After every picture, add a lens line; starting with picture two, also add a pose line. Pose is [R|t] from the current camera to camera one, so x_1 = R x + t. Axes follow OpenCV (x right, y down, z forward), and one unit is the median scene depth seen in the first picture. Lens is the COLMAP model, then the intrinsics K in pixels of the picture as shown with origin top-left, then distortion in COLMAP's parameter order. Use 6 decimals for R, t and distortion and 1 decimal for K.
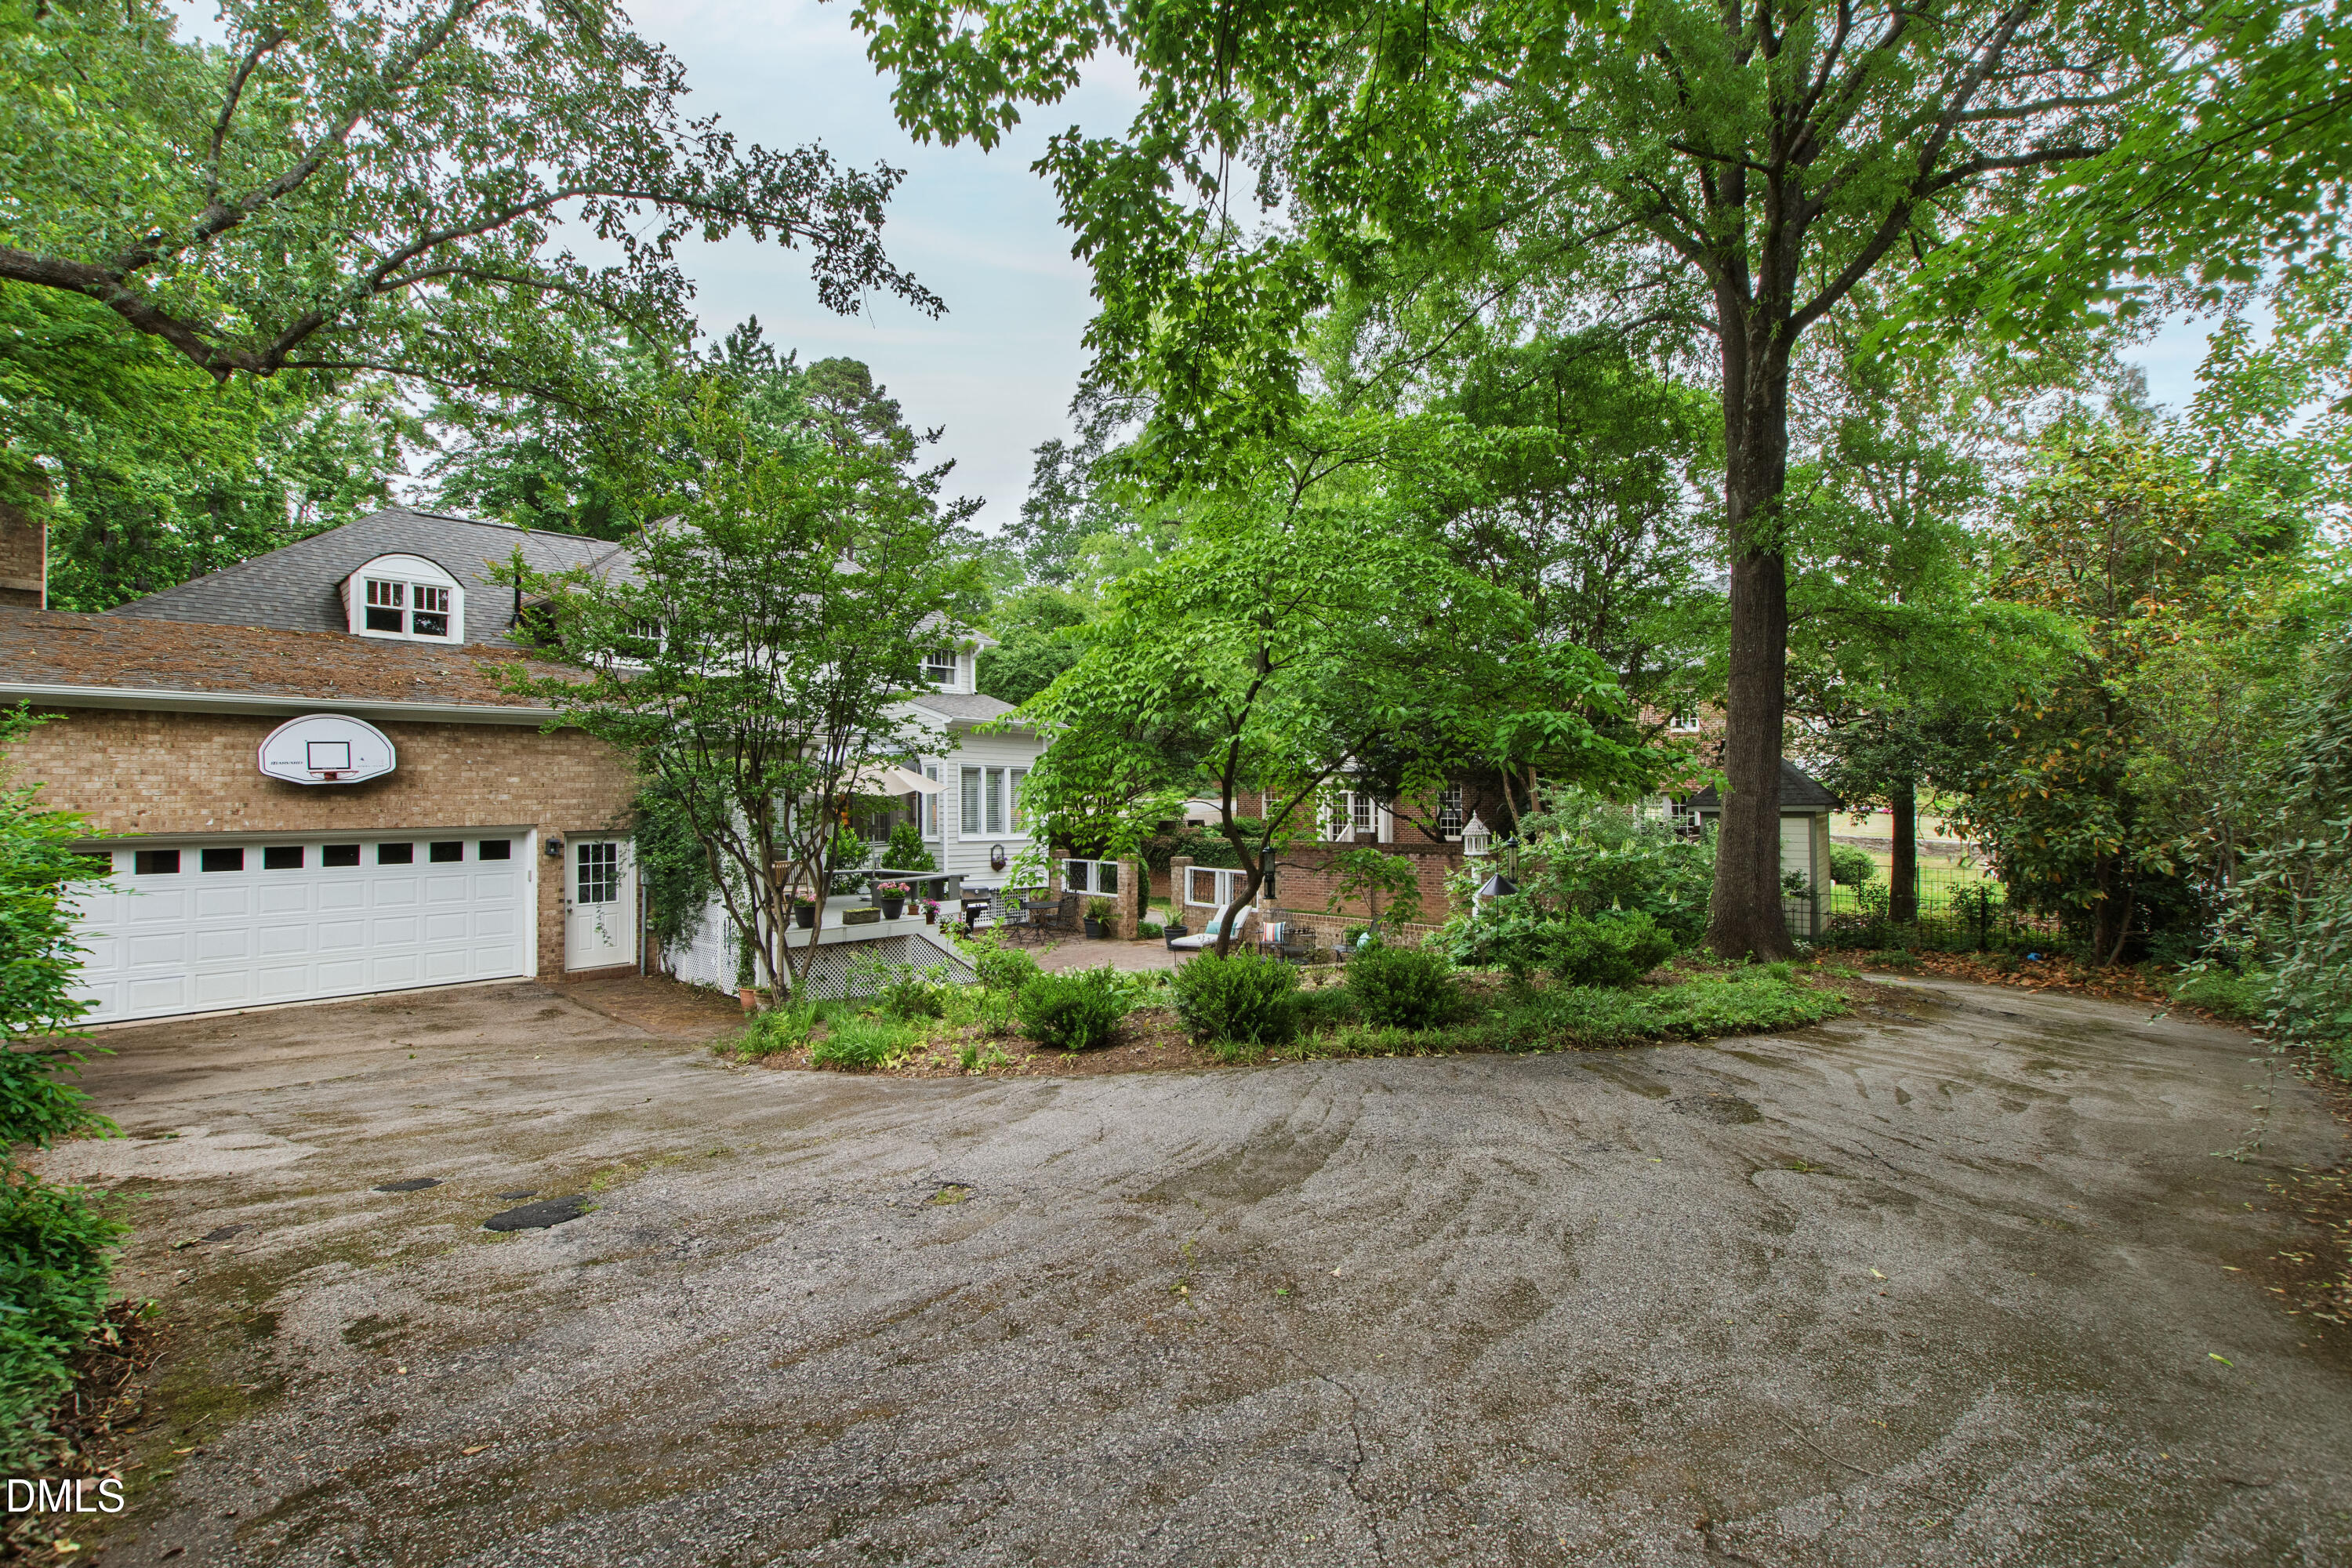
lens RADIAL K [[1010.8, 0, 1135.3], [0, 1010.8, 761.8], [0, 0, 1]] dist [0.001462, 0.000114]
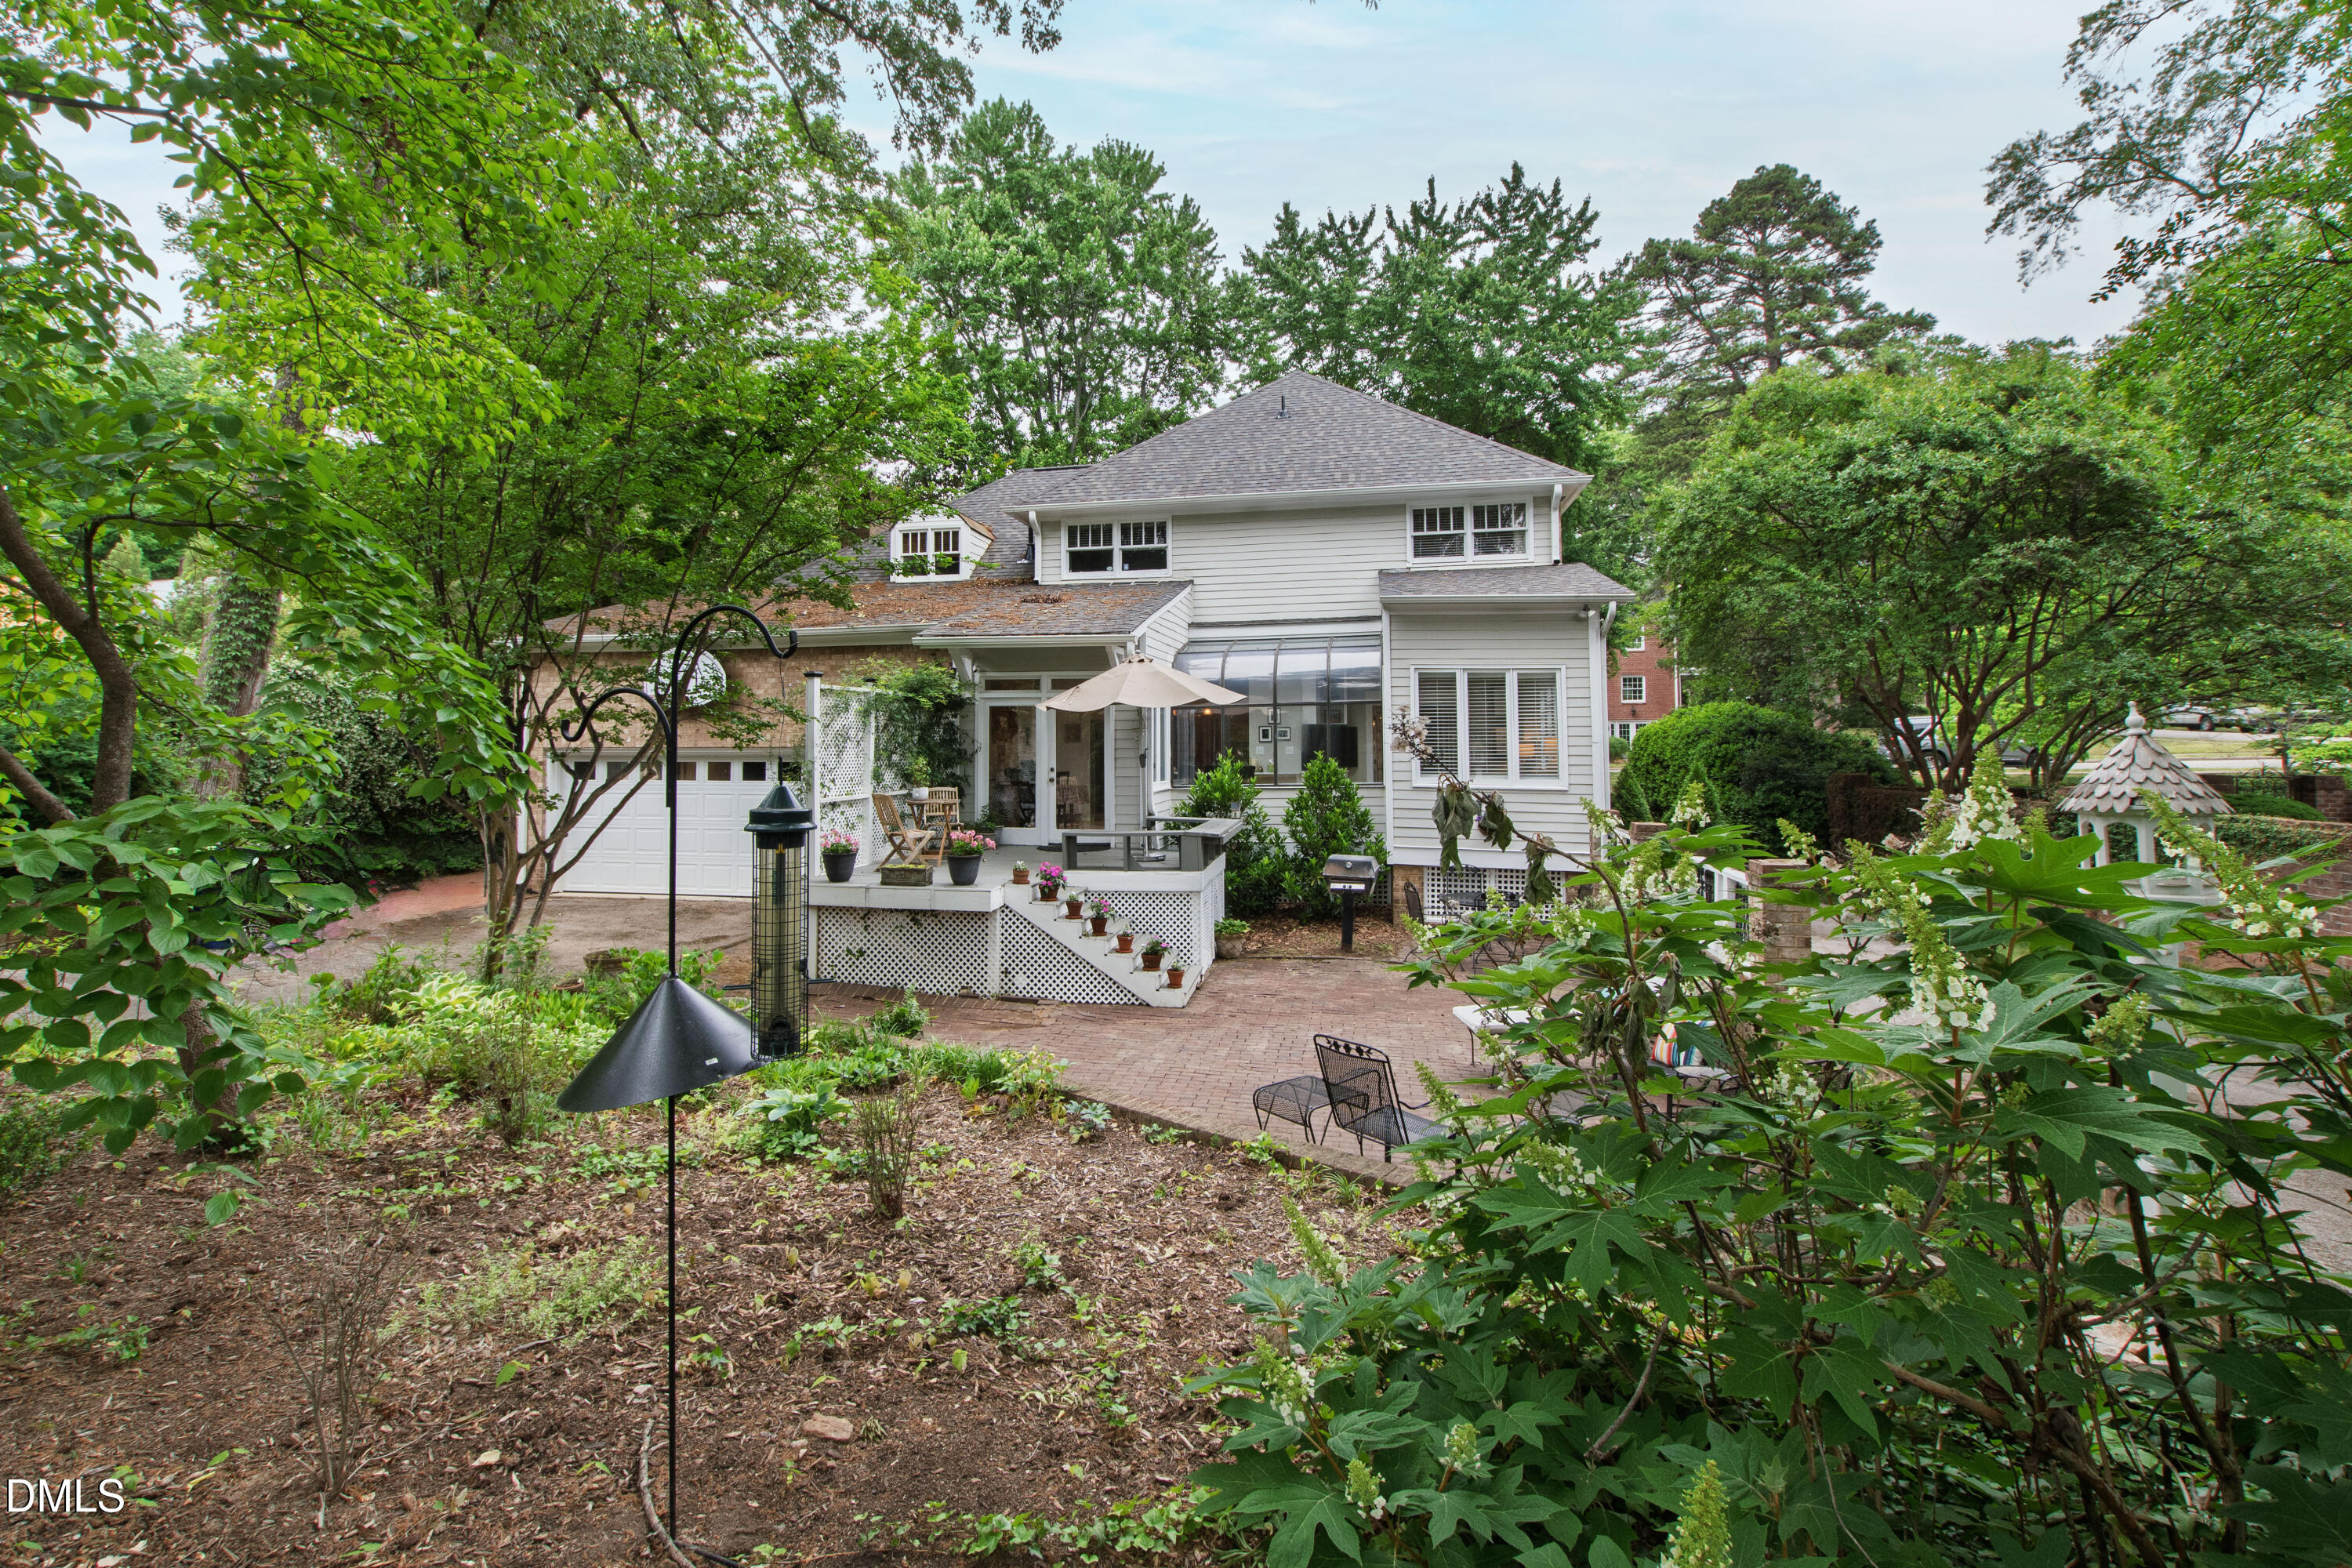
lens RADIAL K [[1010.8, 0, 1135.3], [0, 1010.8, 761.8], [0, 0, 1]] dist [0.001462, 0.000114]
pose [[0.569410, 0.021191, -0.821780, 0.314406], [0.027440, 0.998621, 0.044764, 0.031660], [0.821595, -0.048039, 0.568043, 0.549434]]
